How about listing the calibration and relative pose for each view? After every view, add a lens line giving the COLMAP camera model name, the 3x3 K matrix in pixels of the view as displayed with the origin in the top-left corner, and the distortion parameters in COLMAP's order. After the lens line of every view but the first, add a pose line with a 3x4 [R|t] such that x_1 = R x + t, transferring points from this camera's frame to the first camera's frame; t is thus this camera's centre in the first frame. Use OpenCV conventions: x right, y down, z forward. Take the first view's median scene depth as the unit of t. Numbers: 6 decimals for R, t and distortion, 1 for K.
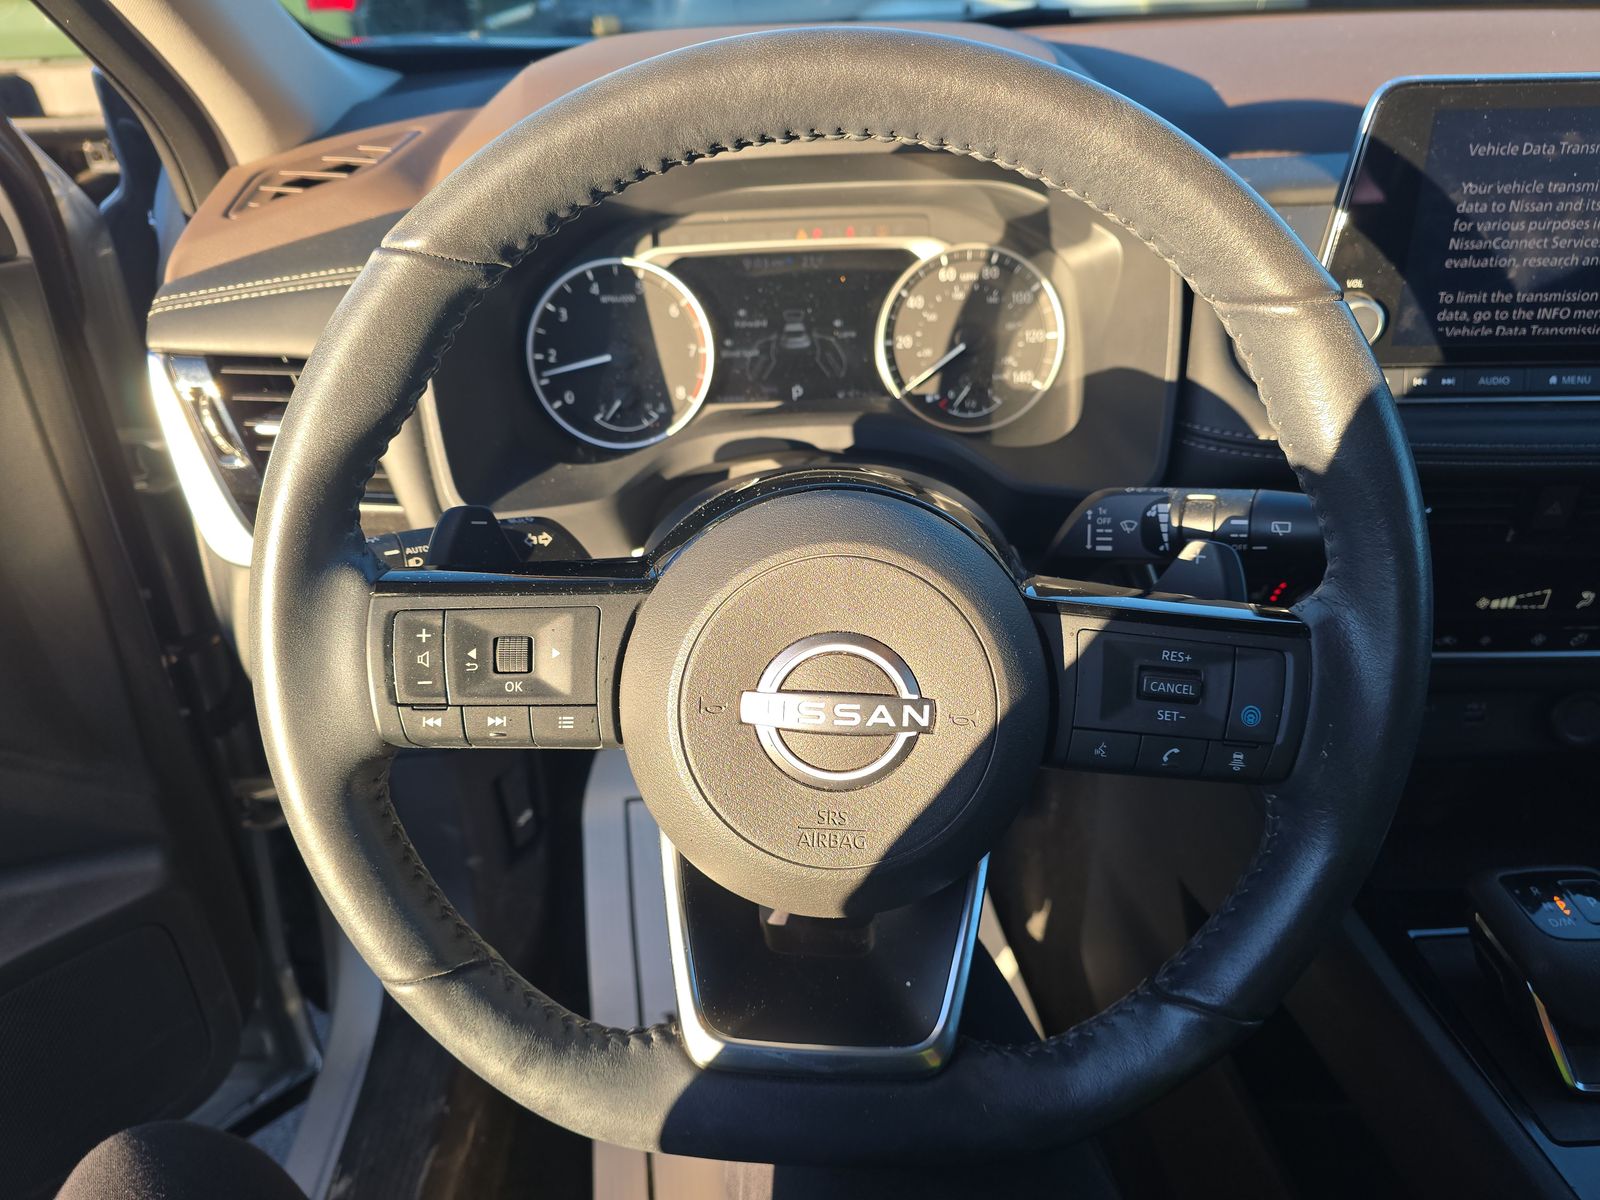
lens RADIAL K [[1081.8, 0, 805.8], [0, 1081.8, 597.3], [0, 0, 1]] dist [0.048201, -0.009855]
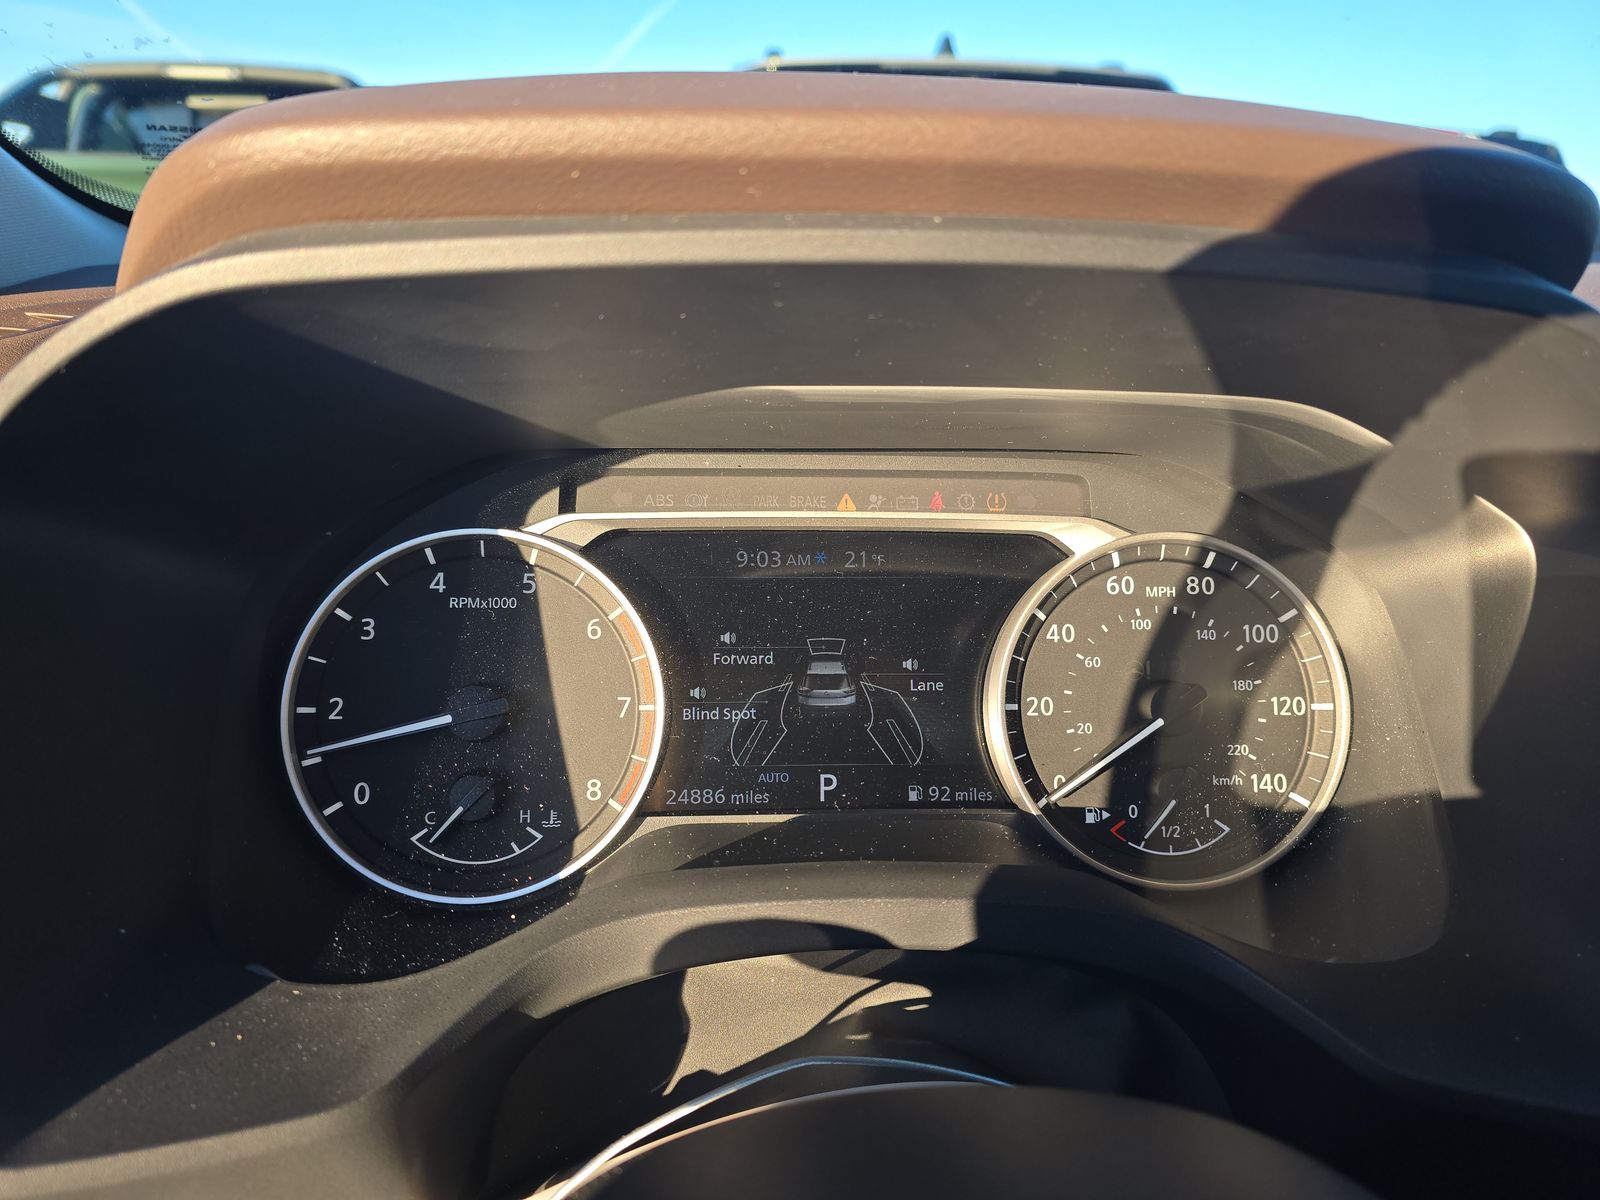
lens RADIAL K [[1081.8, 0, 802.1], [0, 1081.8, 595.3], [0, 0, 1]] dist [0.048201, -0.009855]
pose [[0.997828, 0.043058, 0.049843, -0.050150], [-0.027587, 0.960370, -0.277359, -0.141083], [-0.059810, 0.275382, 0.959473, 0.503069]]
